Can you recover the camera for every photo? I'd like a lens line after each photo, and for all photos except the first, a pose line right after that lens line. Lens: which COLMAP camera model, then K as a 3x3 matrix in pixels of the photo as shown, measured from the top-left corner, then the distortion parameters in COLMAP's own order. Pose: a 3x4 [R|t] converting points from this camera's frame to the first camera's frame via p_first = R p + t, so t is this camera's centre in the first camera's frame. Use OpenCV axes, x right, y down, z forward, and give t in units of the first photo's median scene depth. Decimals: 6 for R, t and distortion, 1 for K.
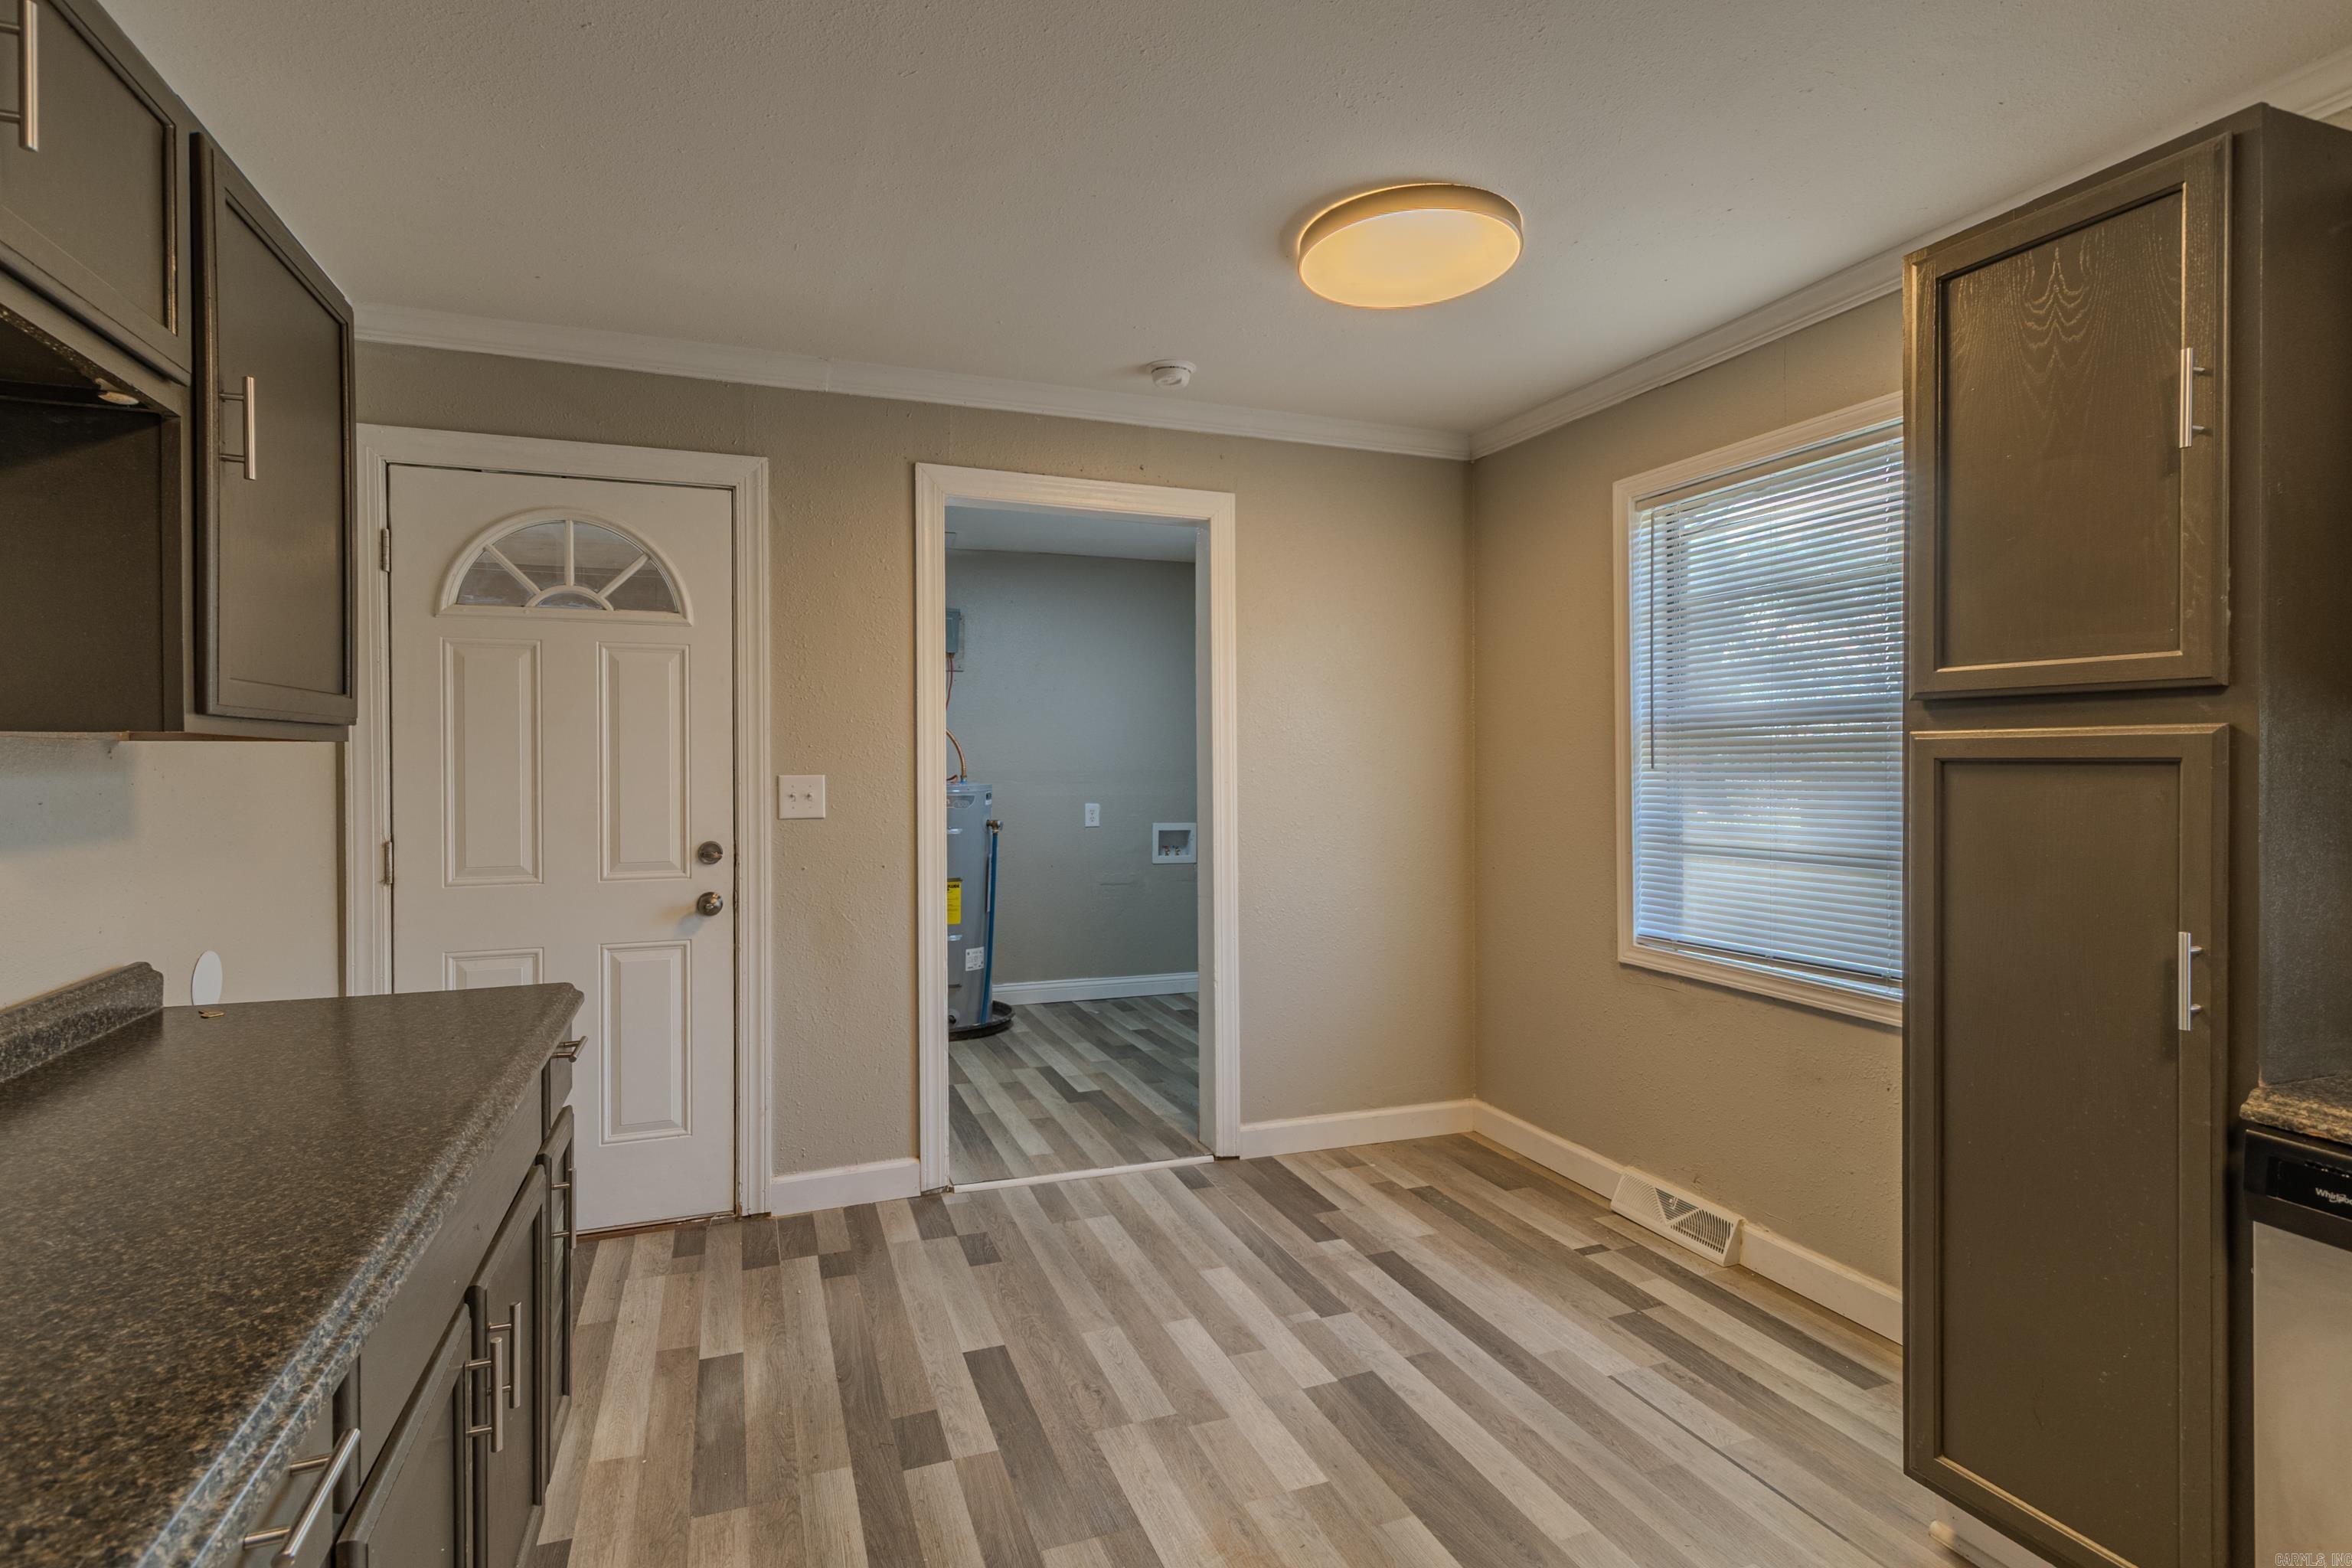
lens RADIAL K [[1110.3, 0, 1138.4], [0, 1110.3, 771.8], [0, 0, 1]] dist [-0.000202, 0.000393]
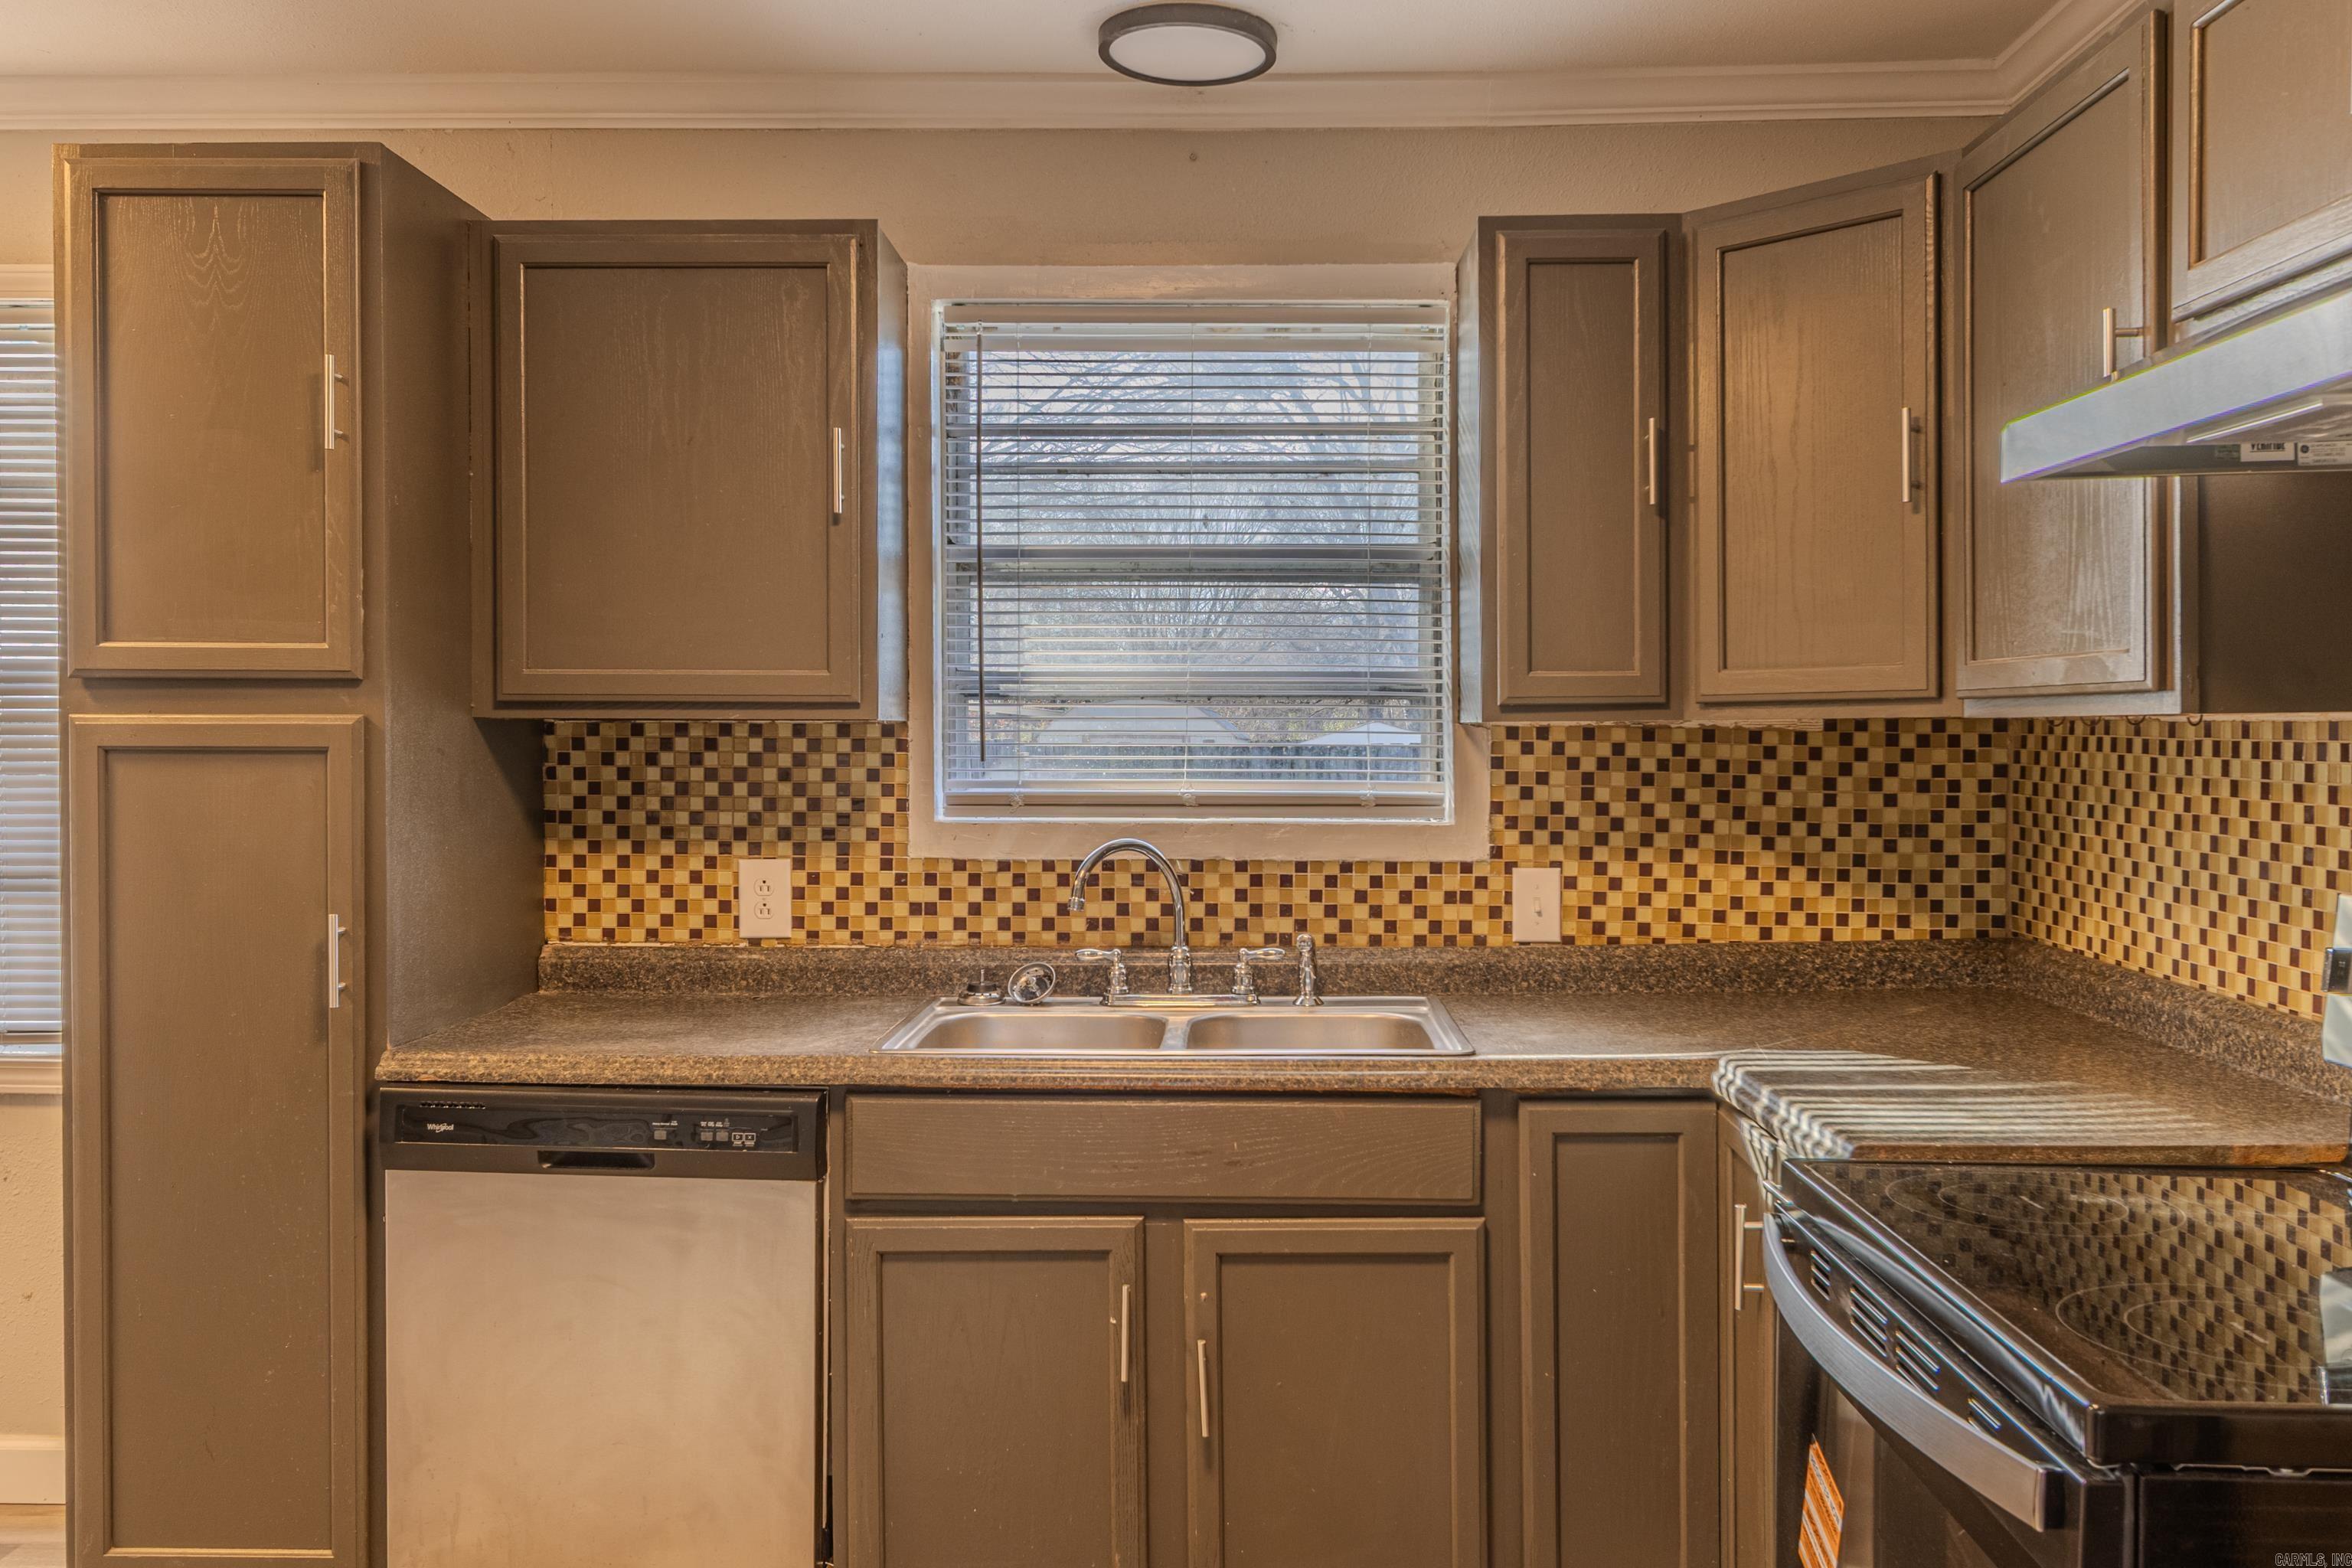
lens RADIAL K [[1973.7, 0, 1174.8], [0, 1973.7, 756.0], [0, 0, 1]] dist [0.009960, -0.004594]
pose [[0.371600, -0.006555, 0.928370, -0.486851], [0.005647, 0.999973, 0.004800, -0.008899], [-0.928376, 0.003459, 0.371626, -0.424885]]
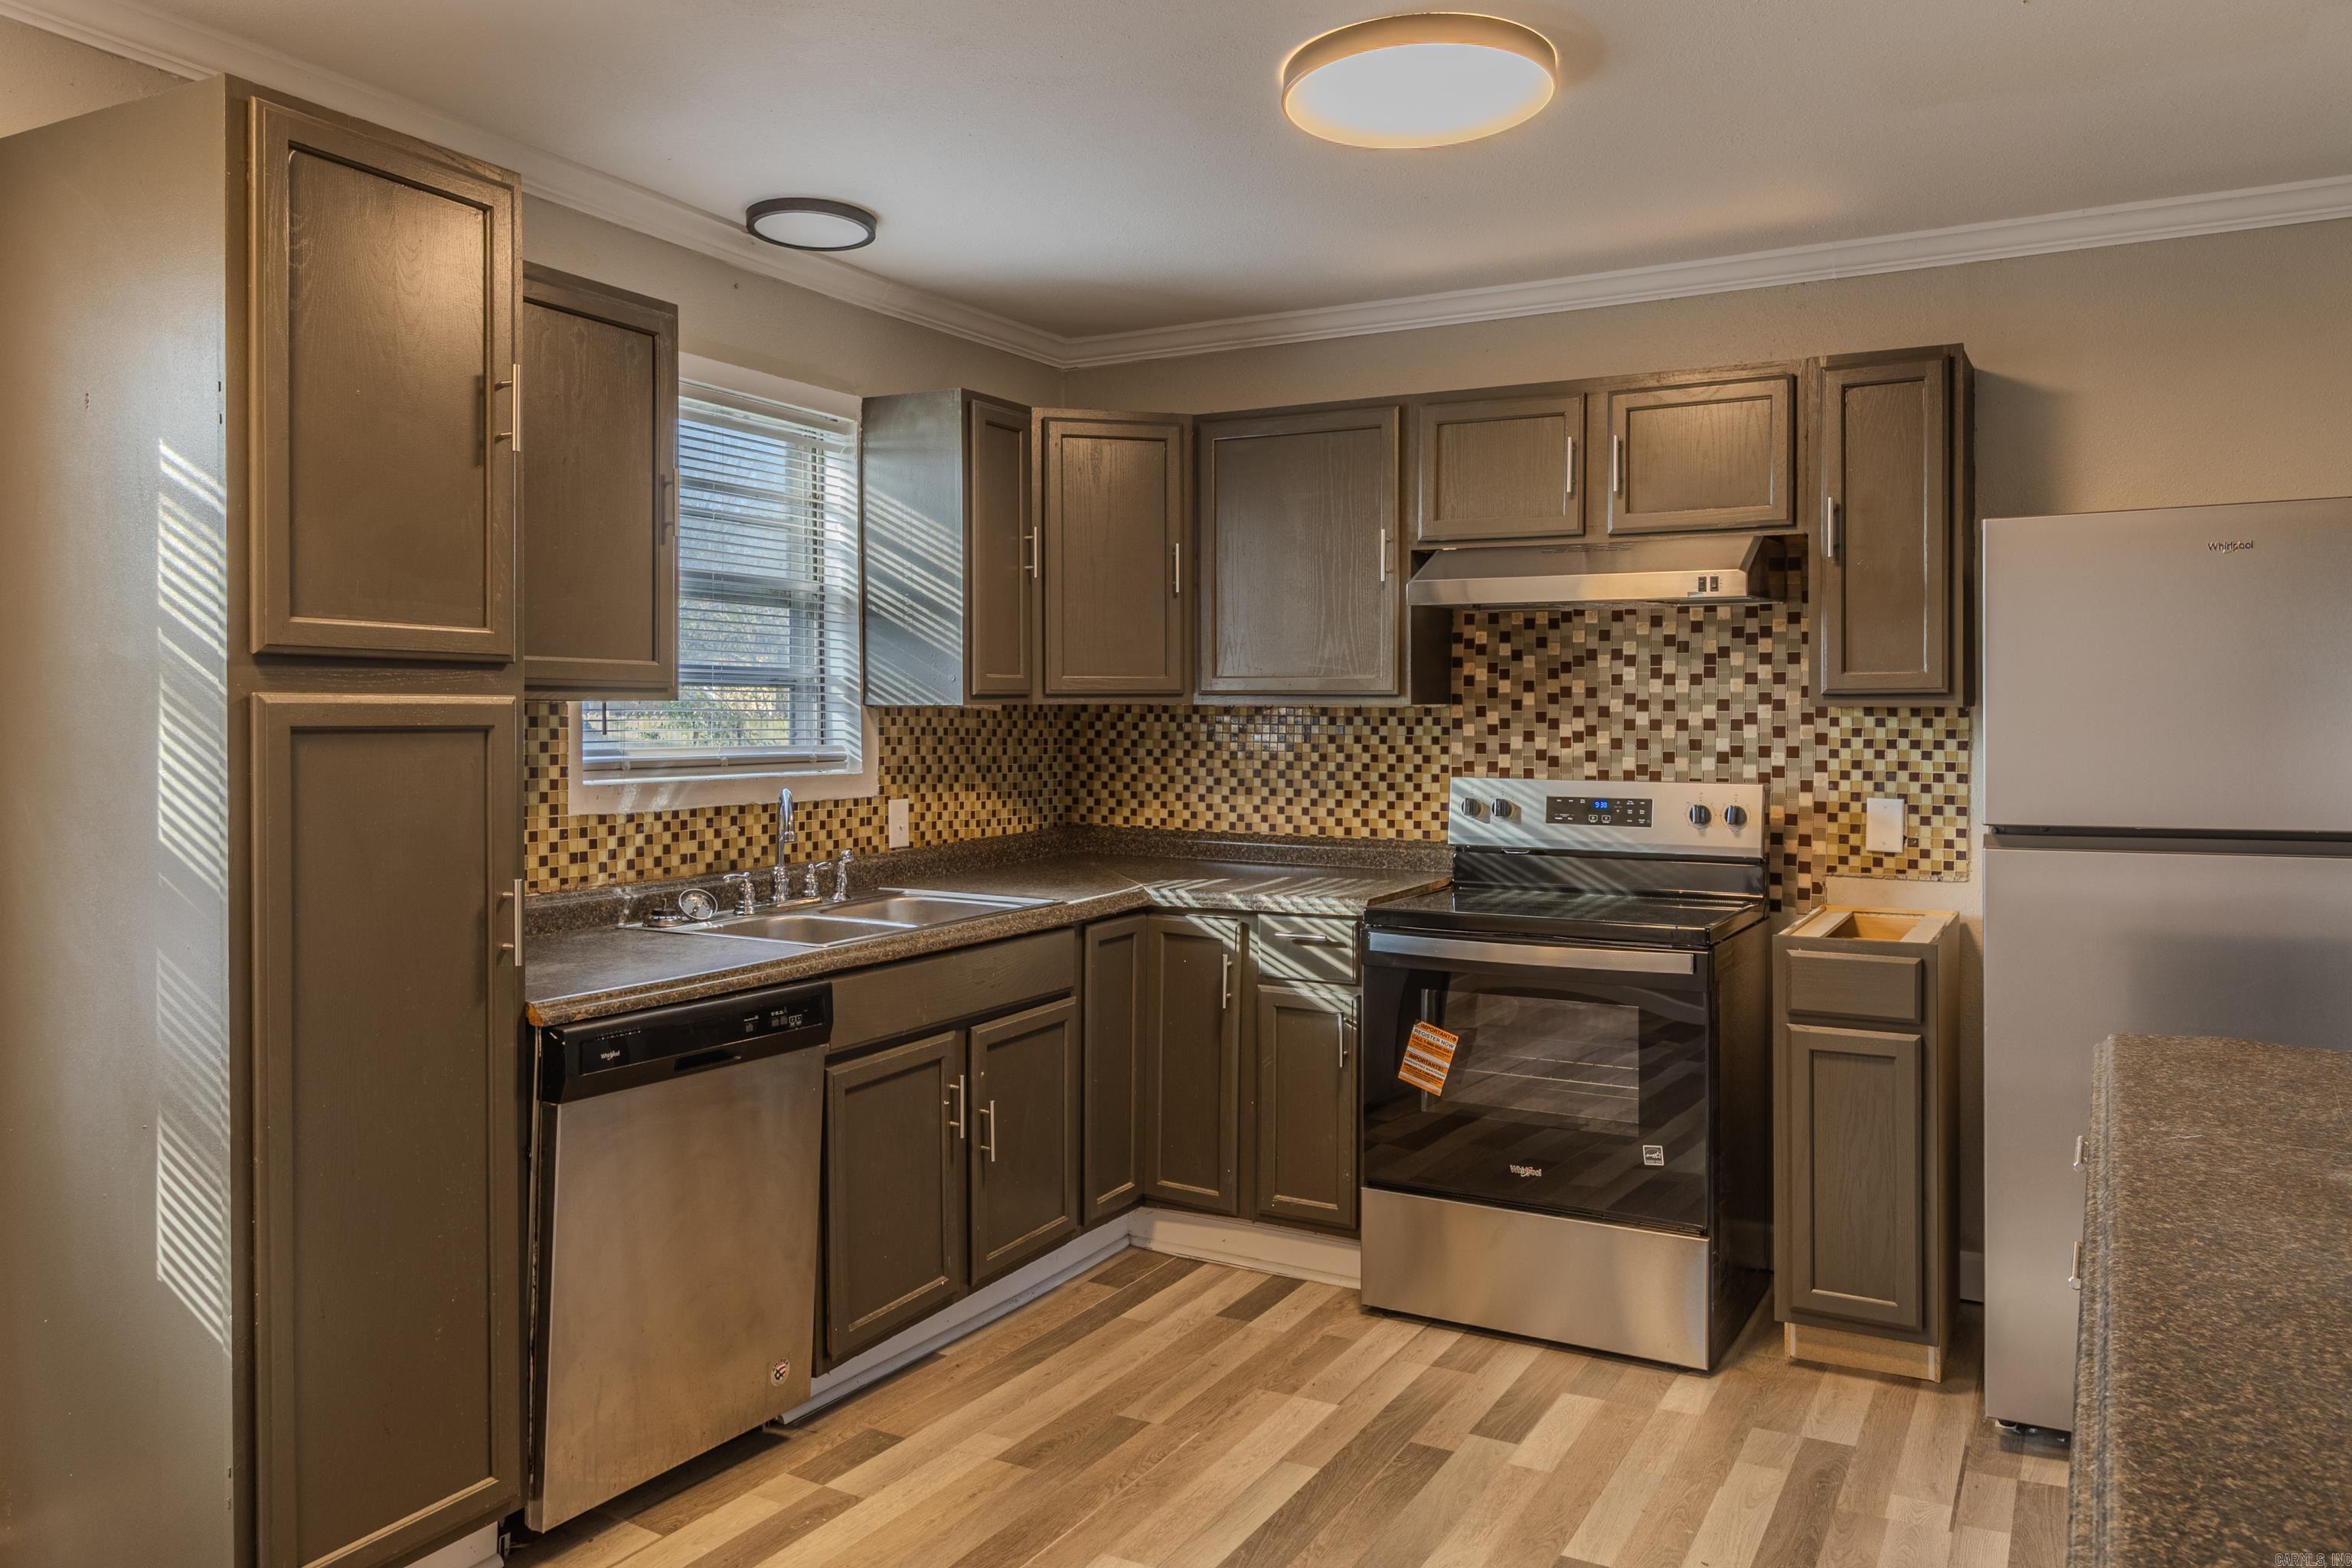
lens RADIAL K [[1681.4, 0, 1175.1], [0, 1681.4, 716.9], [0, 0, 1]] dist [0.005497, -0.000136]
pose [[-0.657060, 0.000088, 0.753838, -0.789776], [0.006934, 0.999958, 0.005927, -0.026893], [-0.753807, 0.009122, -0.657033, 1.610442]]
